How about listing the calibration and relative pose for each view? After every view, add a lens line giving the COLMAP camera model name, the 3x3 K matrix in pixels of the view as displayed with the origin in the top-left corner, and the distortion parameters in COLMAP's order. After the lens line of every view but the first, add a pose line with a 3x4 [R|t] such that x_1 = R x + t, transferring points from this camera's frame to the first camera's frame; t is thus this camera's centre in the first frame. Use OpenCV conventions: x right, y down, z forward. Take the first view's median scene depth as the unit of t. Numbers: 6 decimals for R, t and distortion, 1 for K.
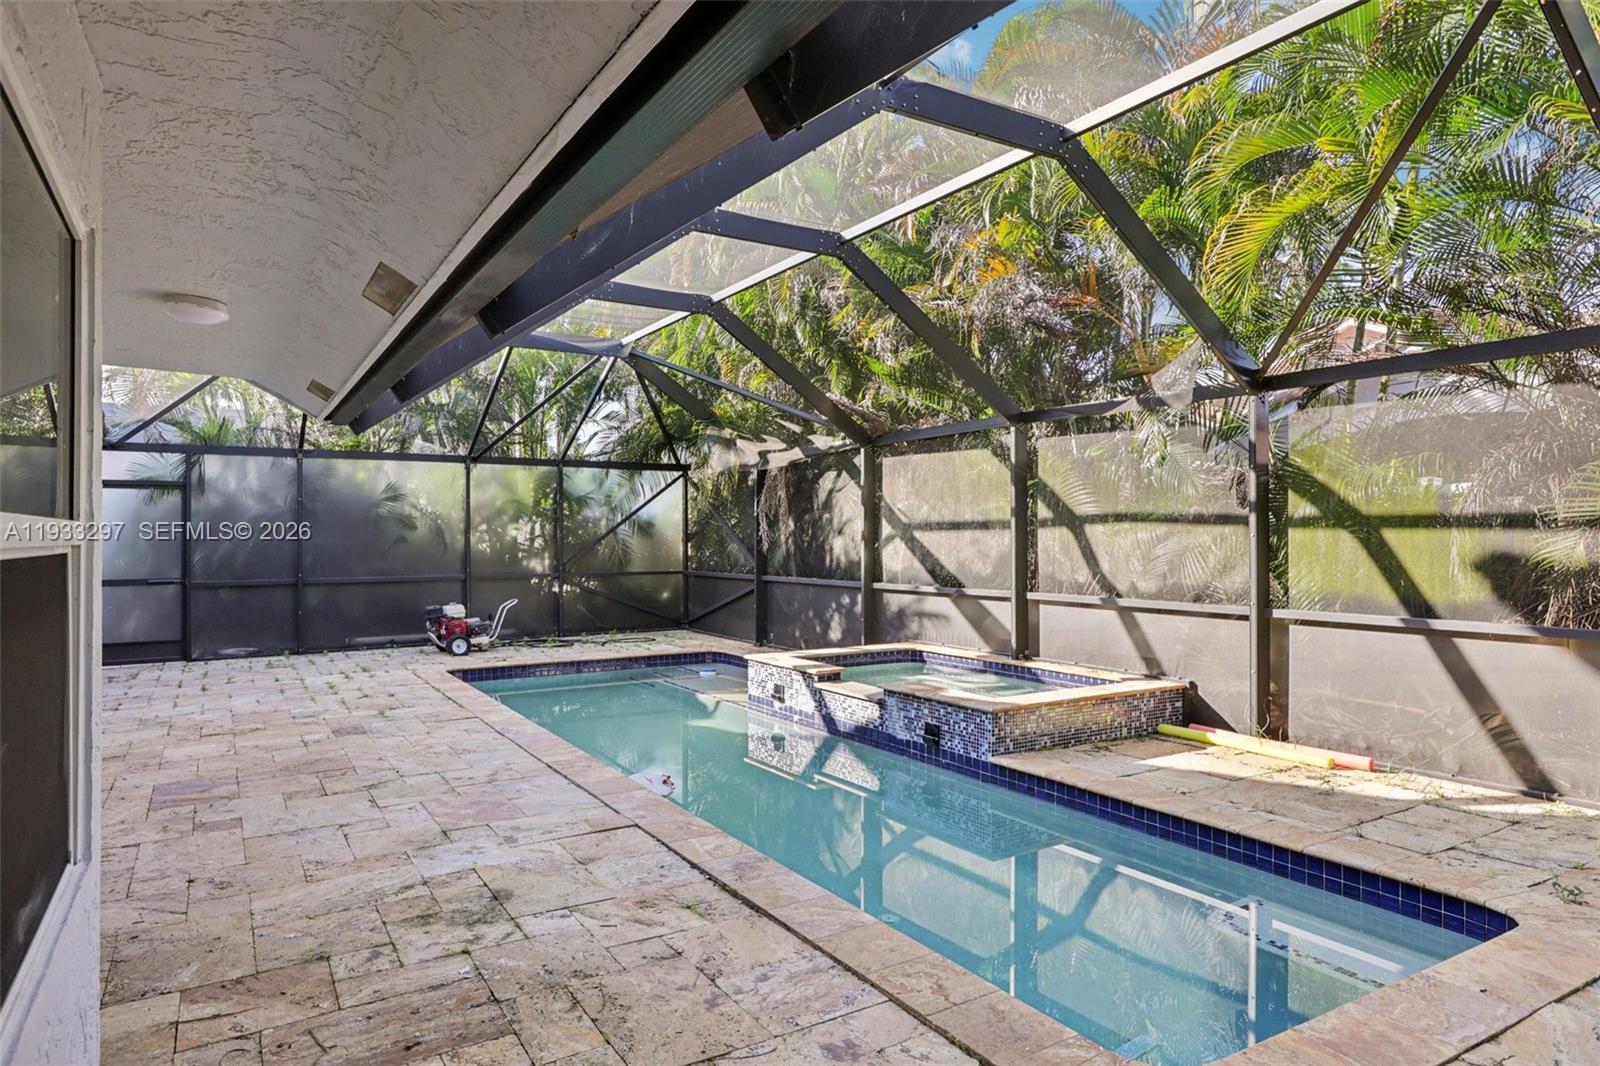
lens RADIAL K [[962.7, 0, 791.3], [0, 962.7, 537.7], [0, 0, 1]] dist [-0.005543, -0.000916]
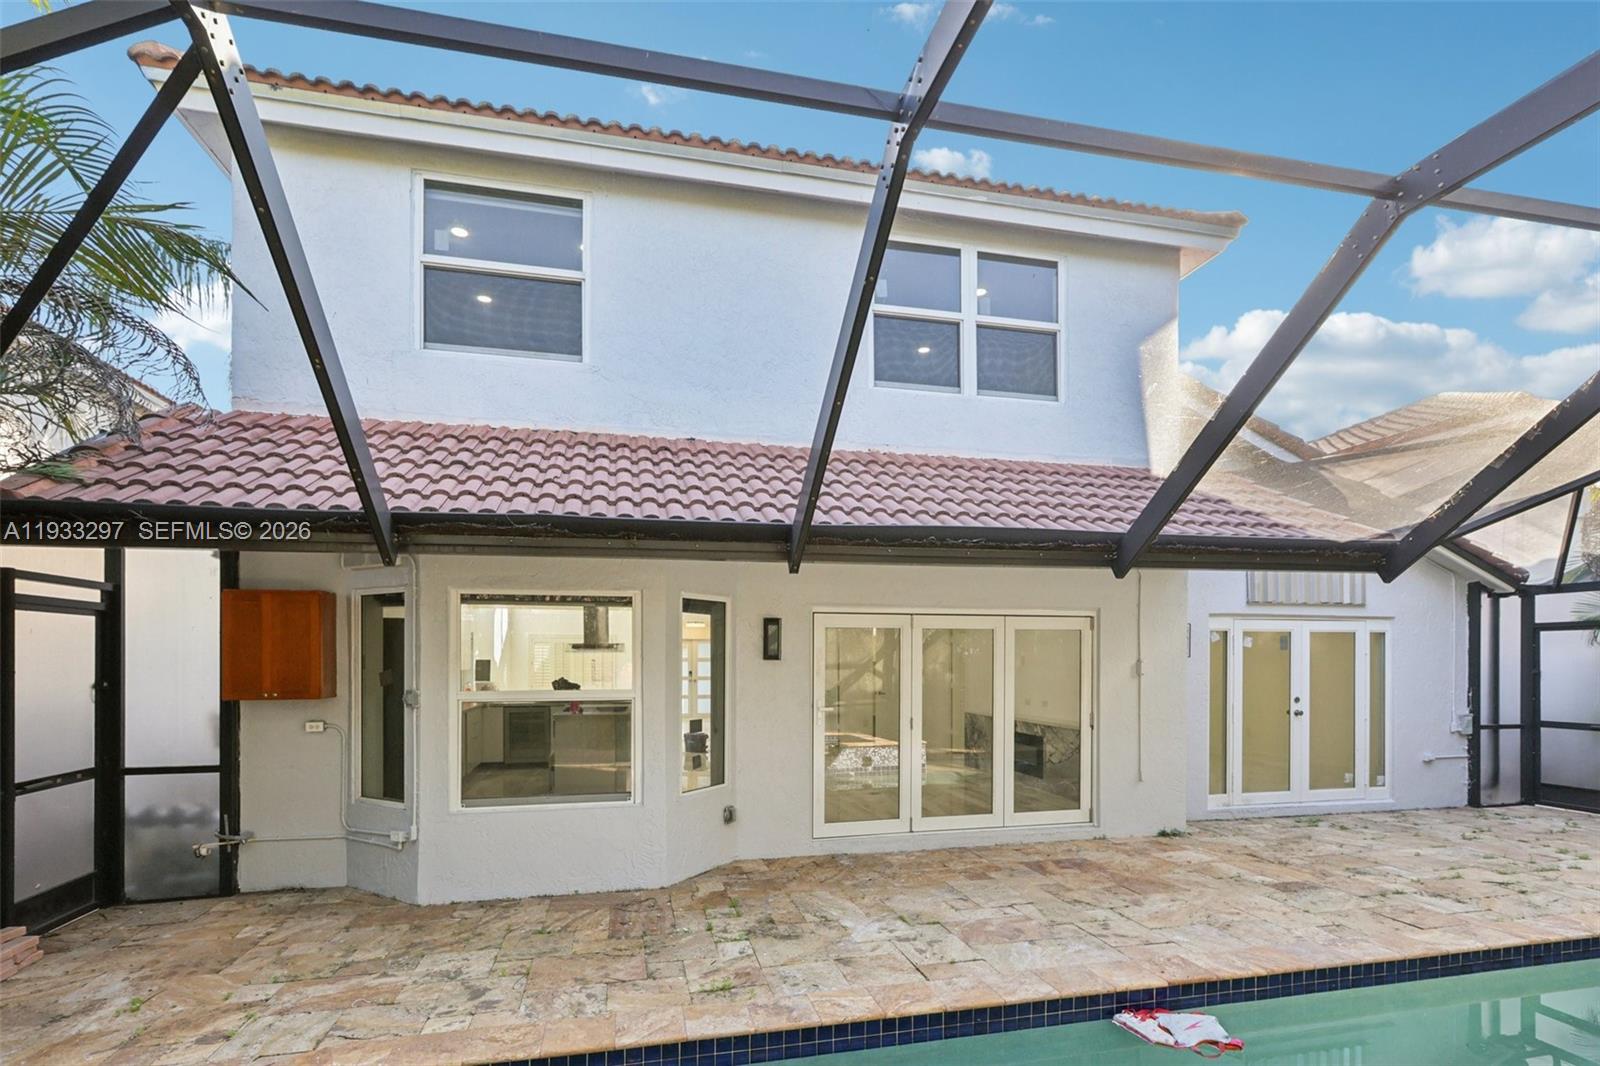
lens RADIAL K [[763.3, 0, 819.3], [0, 763.3, 658.9], [0, 0, 1]] dist [-0.001018, 0.000821]
pose [[-0.314109, 0.003582, -0.949380, 0.539534], [0.003195, 0.999991, 0.002715, -0.048963], [0.949382, -0.002181, -0.314118, 0.916310]]
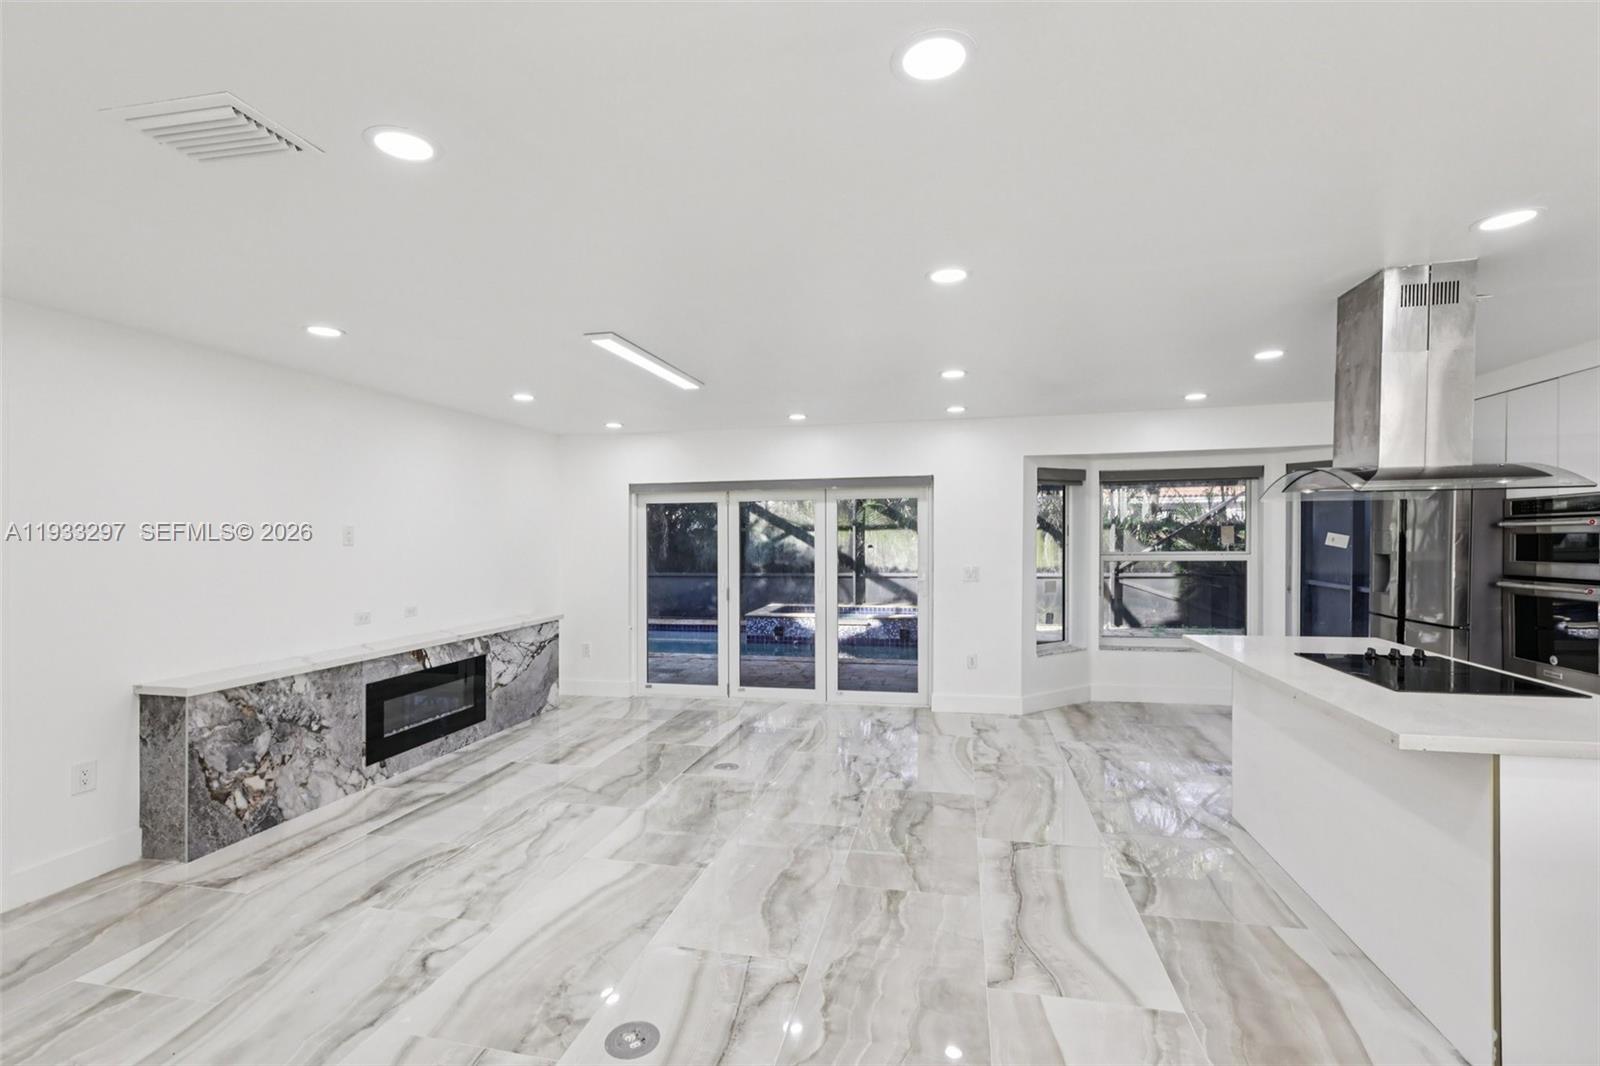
lens RADIAL K [[716.0, 0, 795.5], [0, 716.0, 558.1], [0, 0, 1]] dist [-0.005556, 0.001932]
pose [[0.698536, -0.024852, 0.715143, -1.387775], [0.008826, 0.999620, 0.026117, -0.030119], [-0.715520, -0.011932, 0.698490, -0.035824]]
